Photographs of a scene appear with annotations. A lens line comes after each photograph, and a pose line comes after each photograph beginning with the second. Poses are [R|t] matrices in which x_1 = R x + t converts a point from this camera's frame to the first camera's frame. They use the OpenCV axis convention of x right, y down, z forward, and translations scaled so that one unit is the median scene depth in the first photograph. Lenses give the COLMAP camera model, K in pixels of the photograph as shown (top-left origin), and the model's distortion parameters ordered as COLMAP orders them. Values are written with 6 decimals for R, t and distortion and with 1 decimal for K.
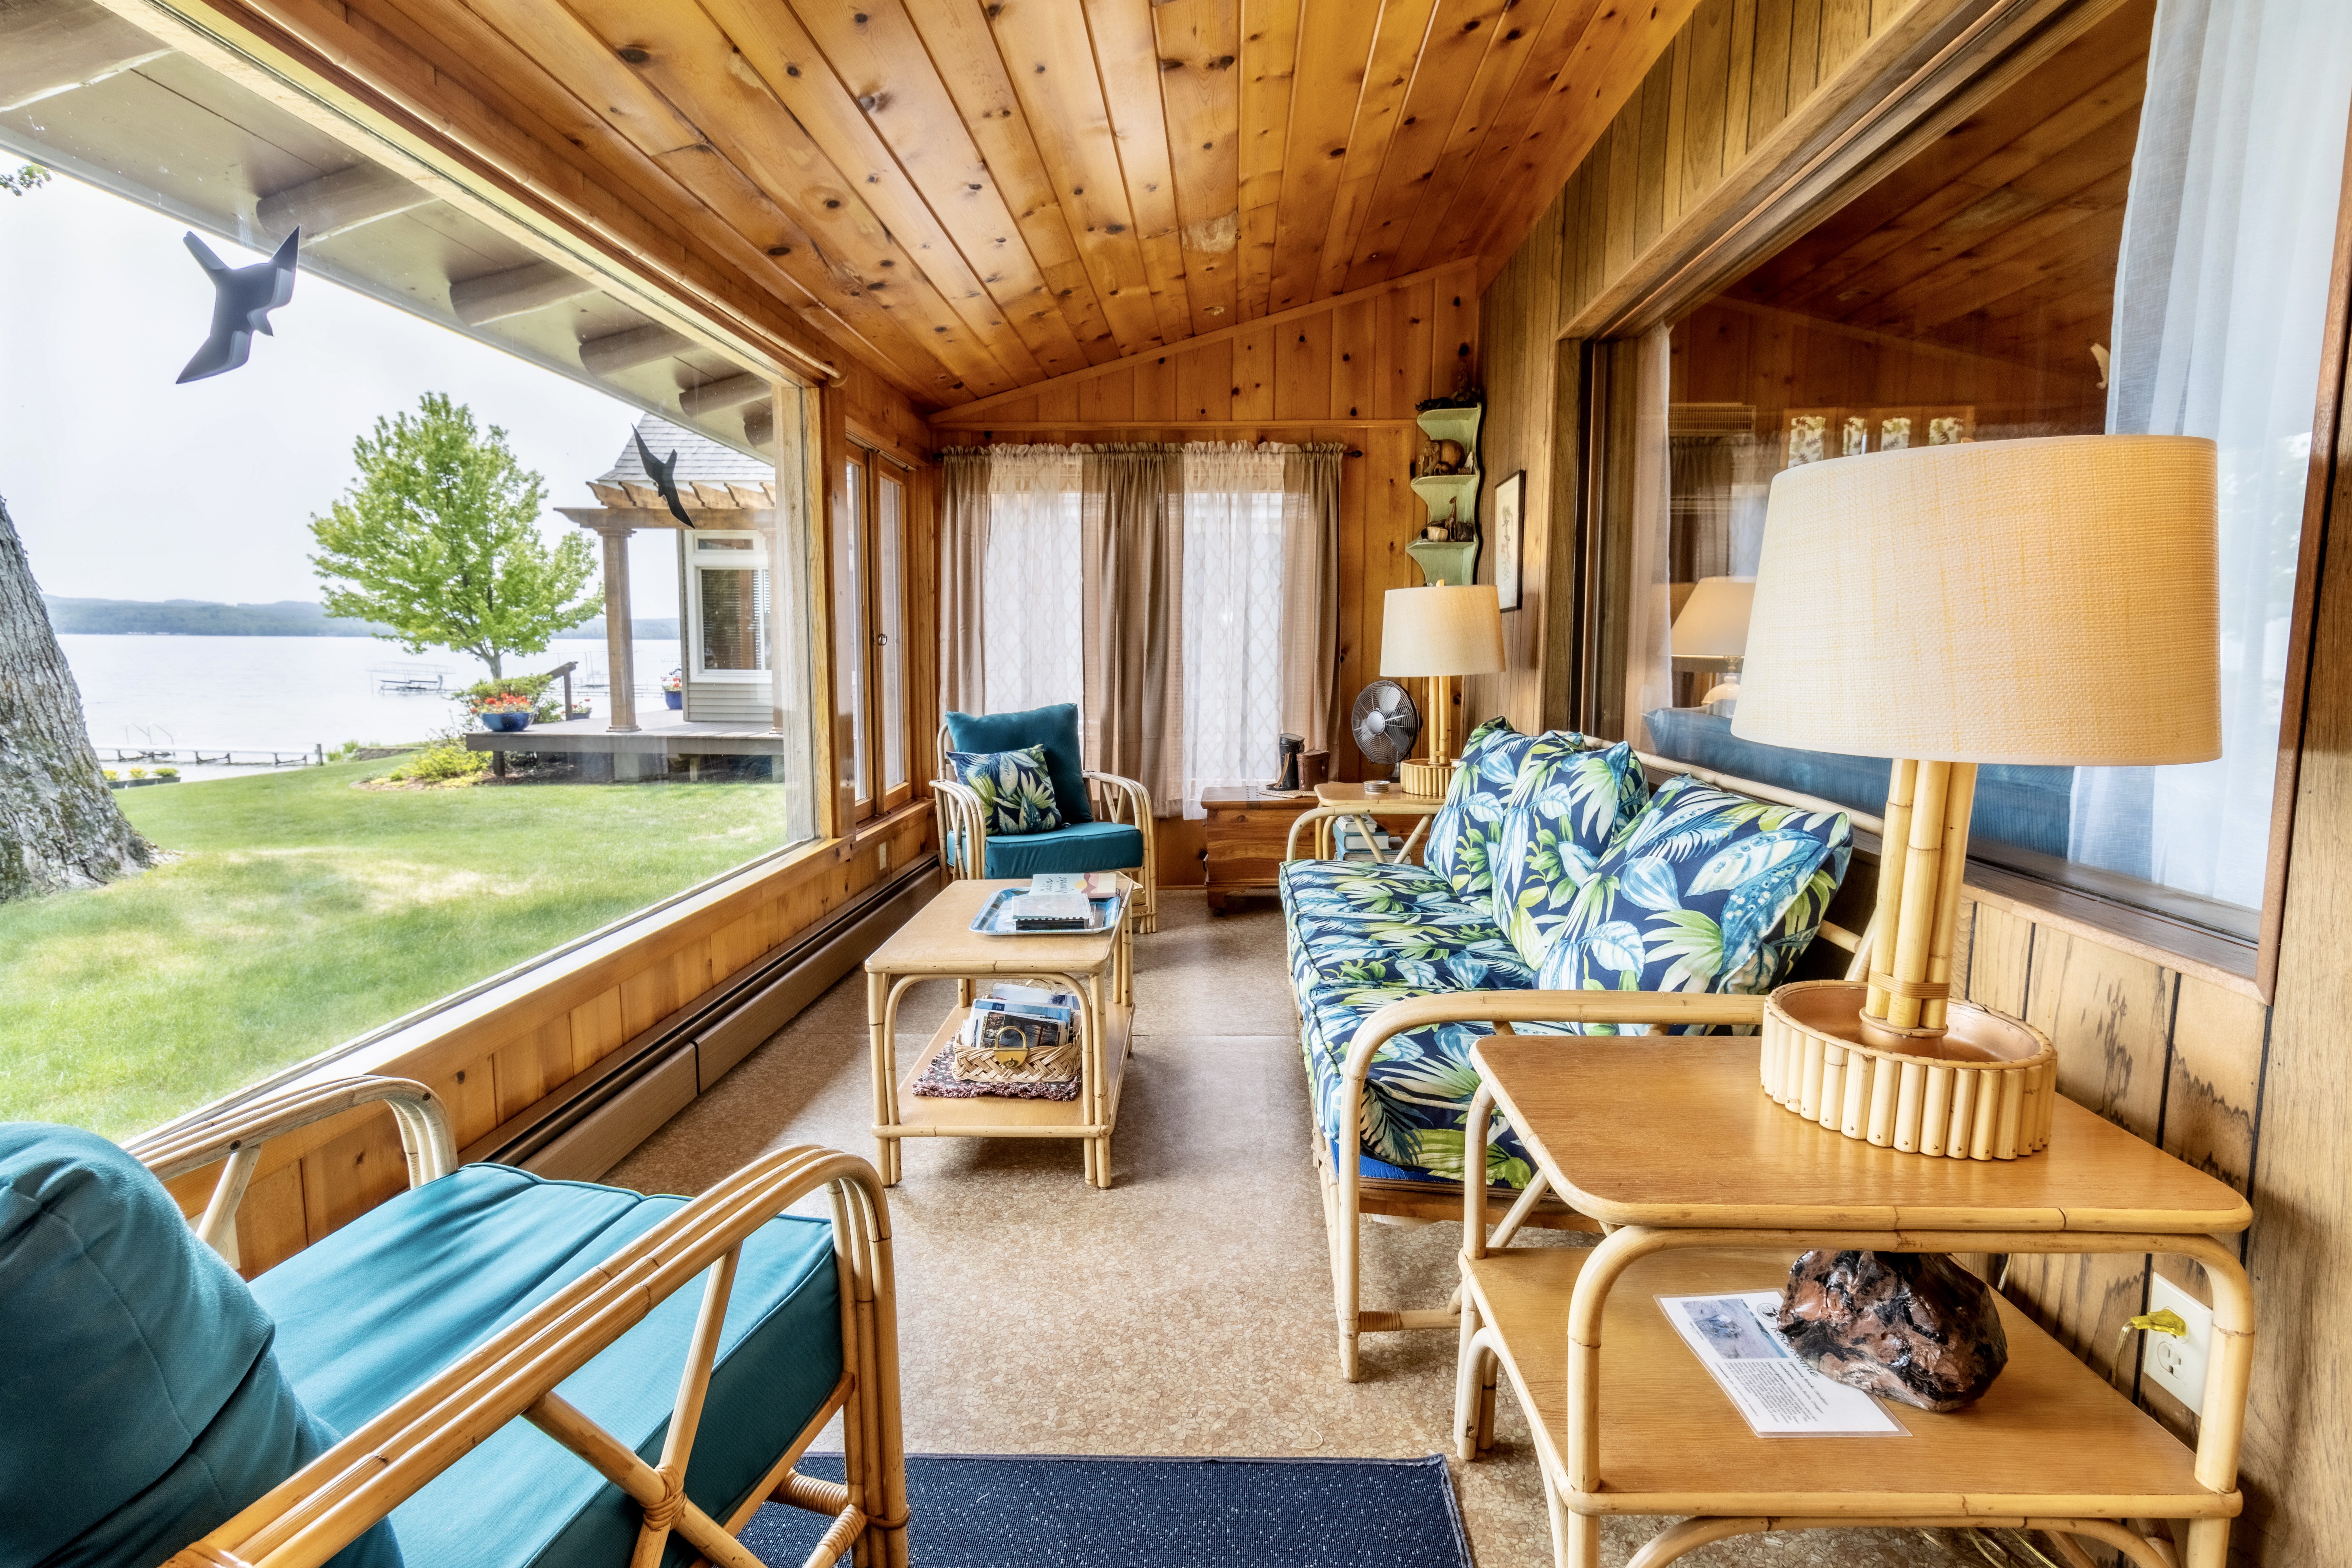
lens RADIAL K [[1087.0, 0, 1172.9], [0, 1087.0, 761.7], [0, 0, 1]] dist [0.002536, 0.000820]
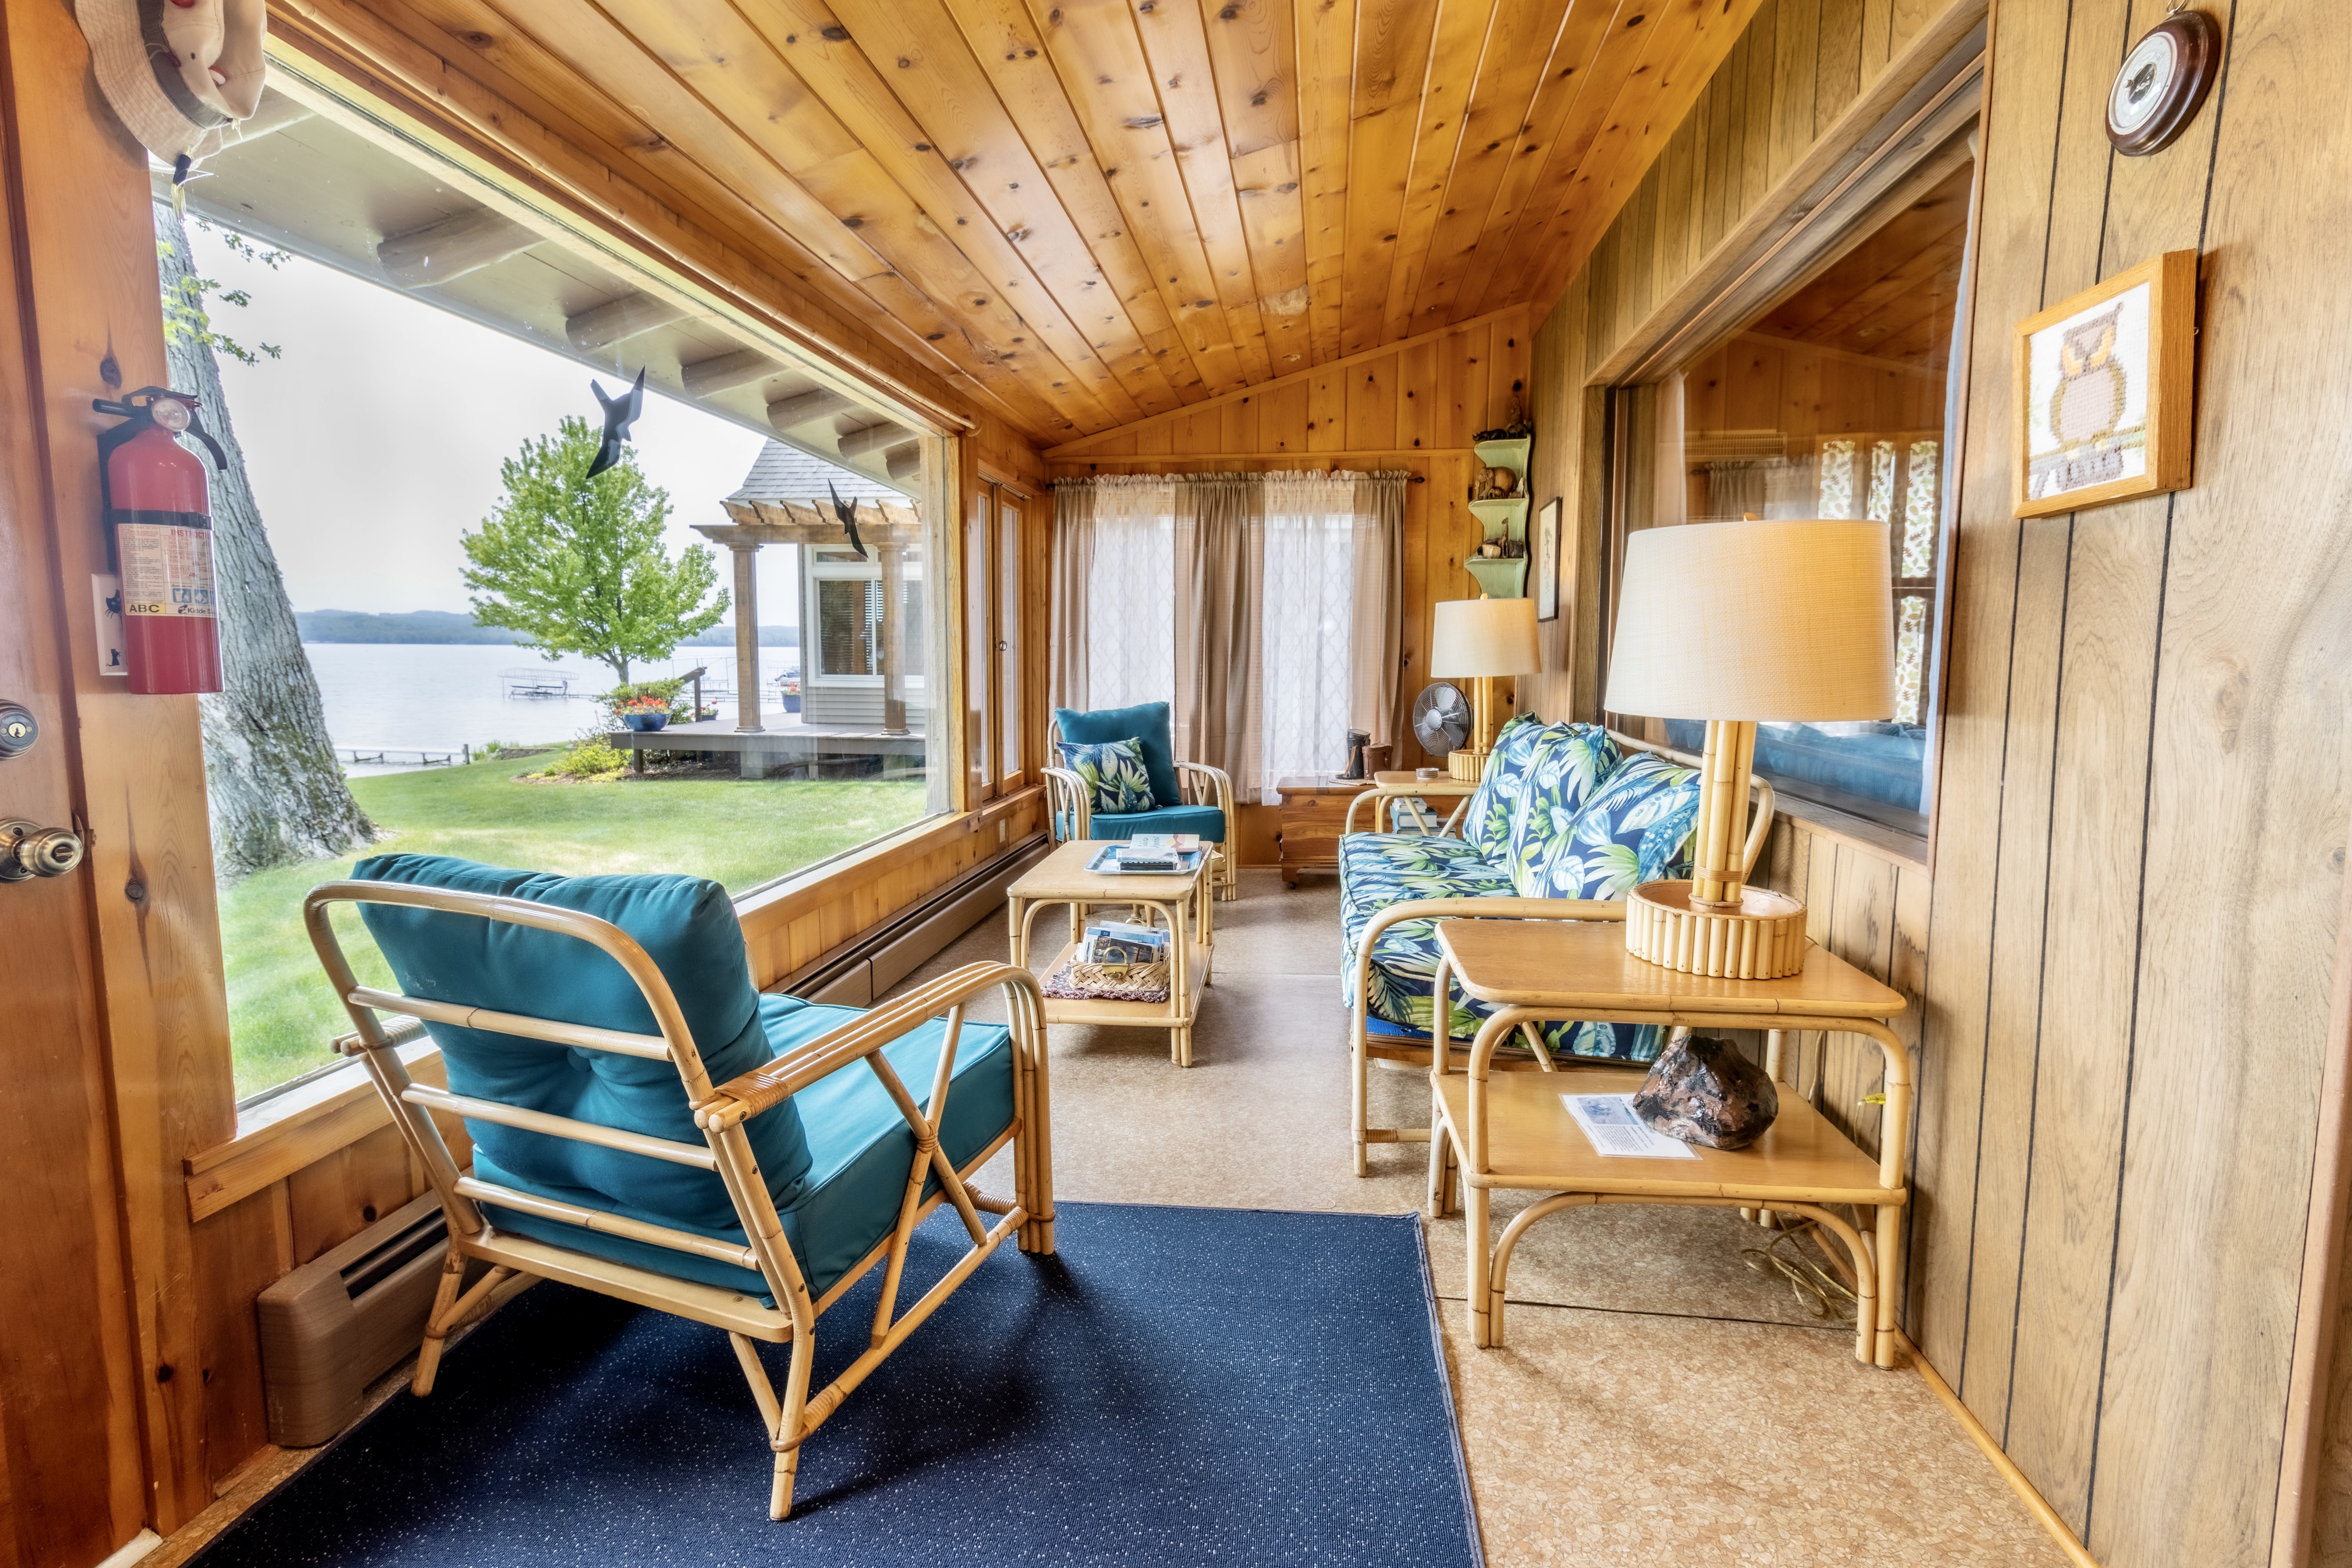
lens RADIAL K [[1100.7, 0, 1174.1], [0, 1100.7, 763.9], [0, 0, 1]] dist [0.000283, 0.000882]
pose [[0.996491, 0.008042, -0.083312, 0.014921], [-0.008498, 0.999951, -0.005113, 0.018887], [0.083267, 0.005803, 0.996510, -0.162443]]
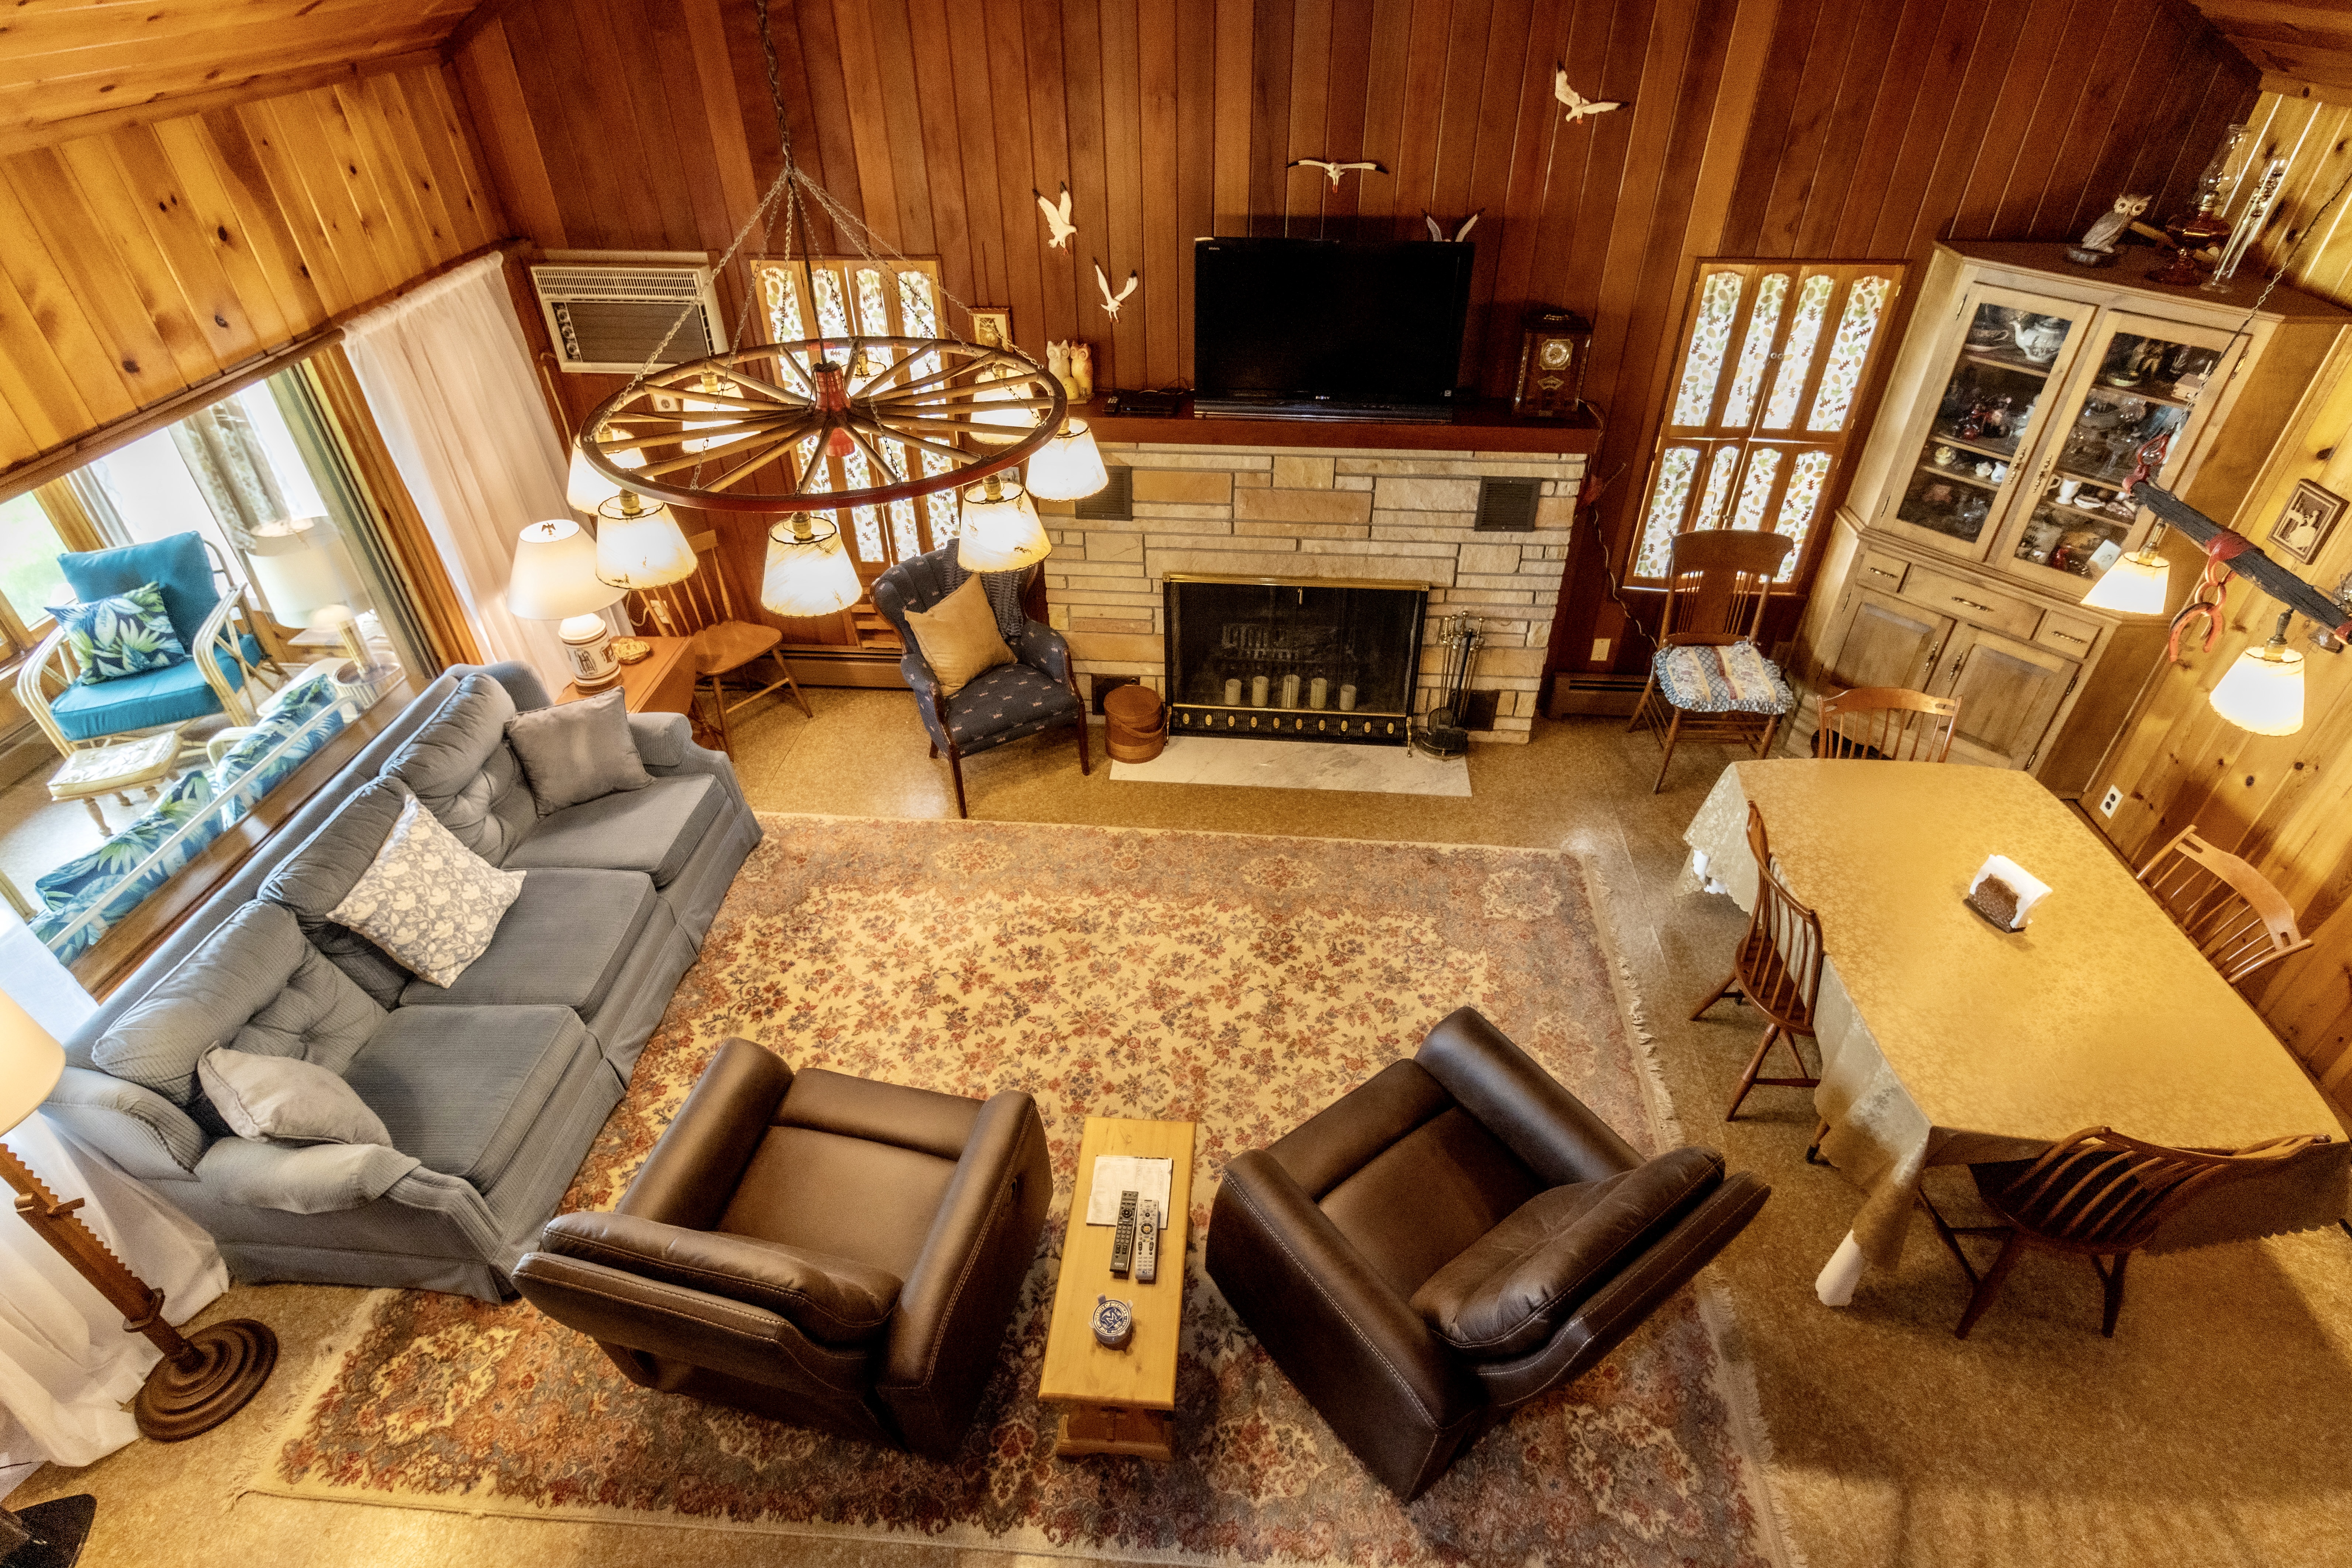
lens RADIAL K [[1182.8, 0, 1189.9], [0, 1182.8, 762.1], [0, 0, 1]] dist [0.003263, 0.000133]
pose [[0.999787, 0.003827, -0.020267, 1.037715], [0.006880, 0.864482, 0.502617, -0.493601], [0.019444, -0.502649, 0.864272, -0.146141]]
